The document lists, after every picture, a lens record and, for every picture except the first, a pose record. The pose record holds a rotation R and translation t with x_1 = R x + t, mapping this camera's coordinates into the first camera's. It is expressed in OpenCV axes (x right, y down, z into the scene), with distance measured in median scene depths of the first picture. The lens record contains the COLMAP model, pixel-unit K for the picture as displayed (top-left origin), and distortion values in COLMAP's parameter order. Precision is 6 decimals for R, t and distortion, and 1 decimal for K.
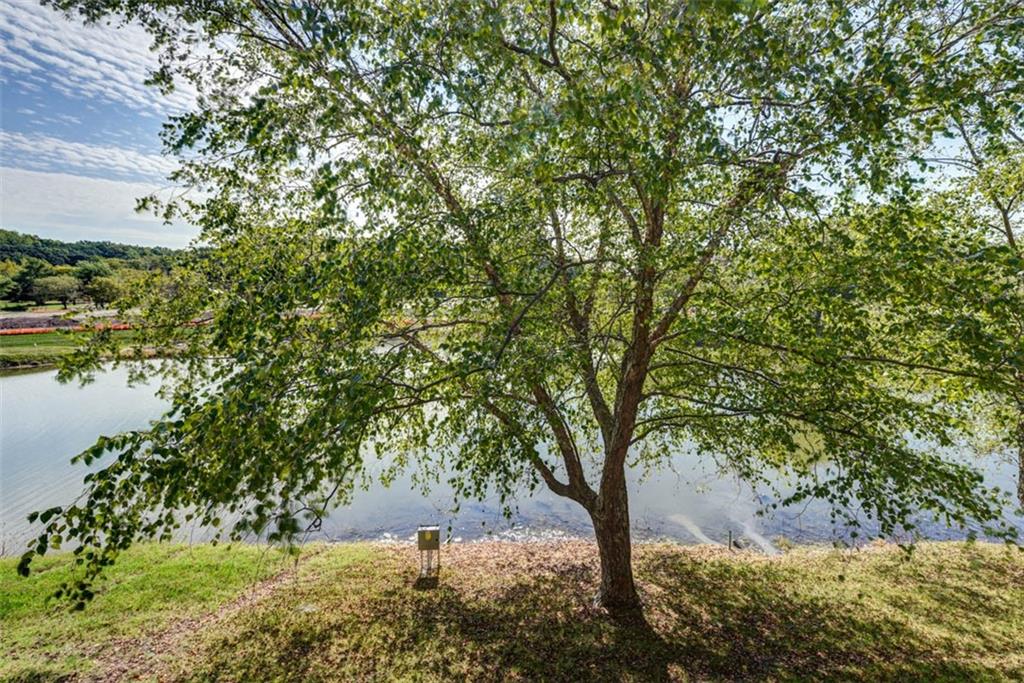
lens RADIAL K [[393.7, 0, 512.0], [0, 393.7, 341.5], [0, 0, 1]] dist [-0.000952, -0.000155]
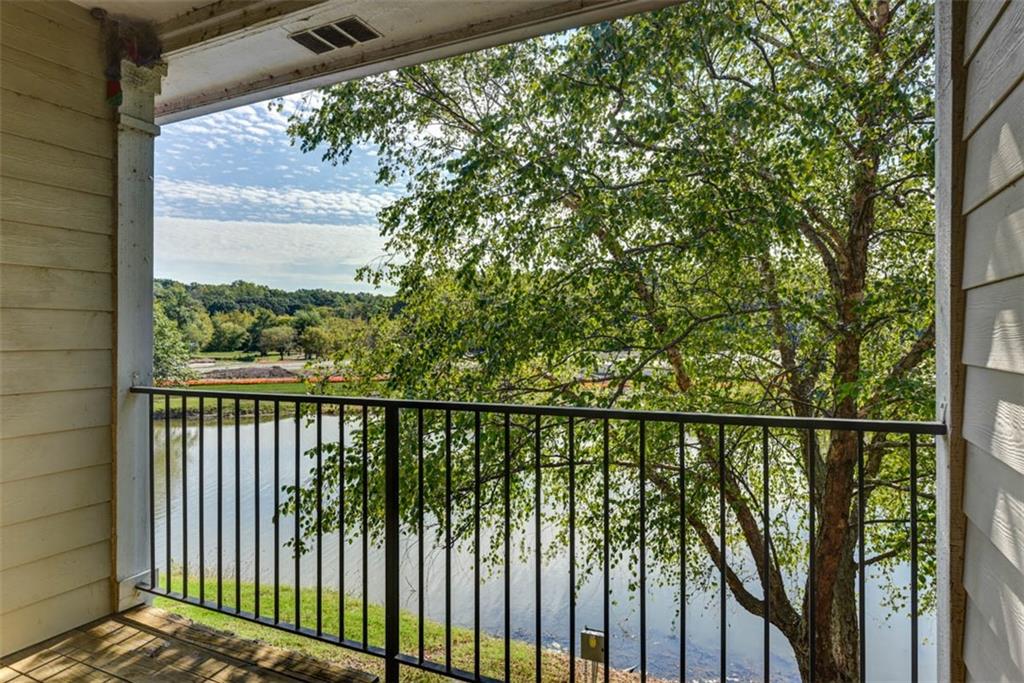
lens RADIAL K [[596.3, 0, 512.0], [0, 596.3, 341.5], [0, 0, 1]] dist [0.014888, -0.003735]
pose [[0.889904, -0.001829, -0.456144, 0.126295], [-0.054914, 0.992289, -0.111113, 0.014435], [0.452831, 0.123929, 0.882942, -0.152676]]
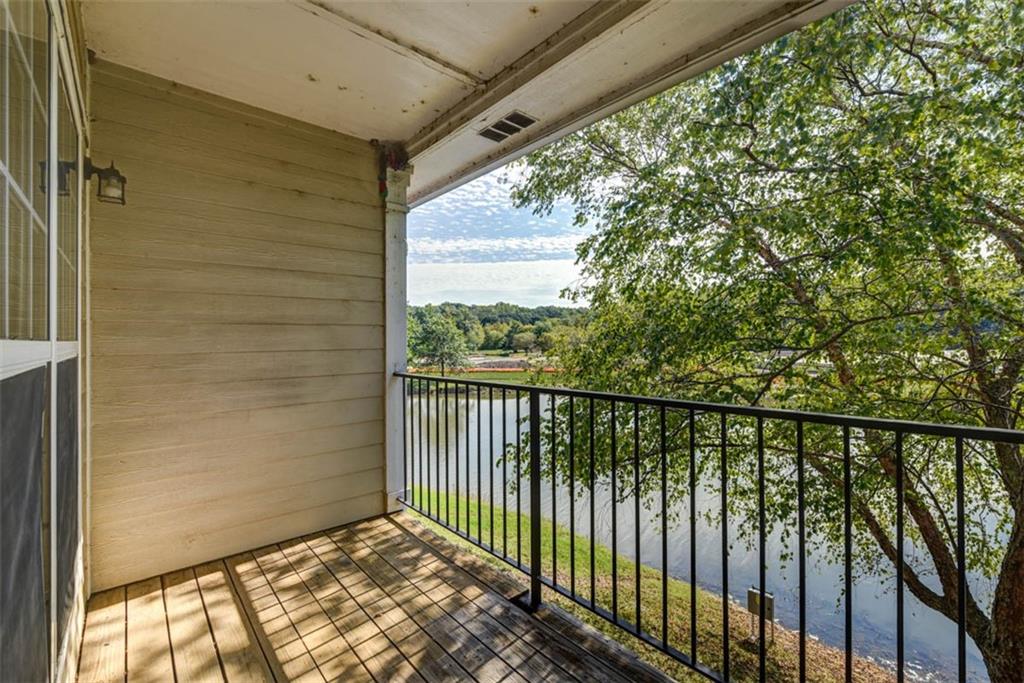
lens RADIAL K [[444.8, 0, 512.0], [0, 444.8, 341.5], [0, 0, 1]] dist [0.002089, 0.000498]
pose [[0.636722, -0.007259, -0.771060, 0.148554], [-0.089991, 0.992423, -0.083655, 0.011181], [0.765824, 0.122654, 0.631244, -0.129738]]
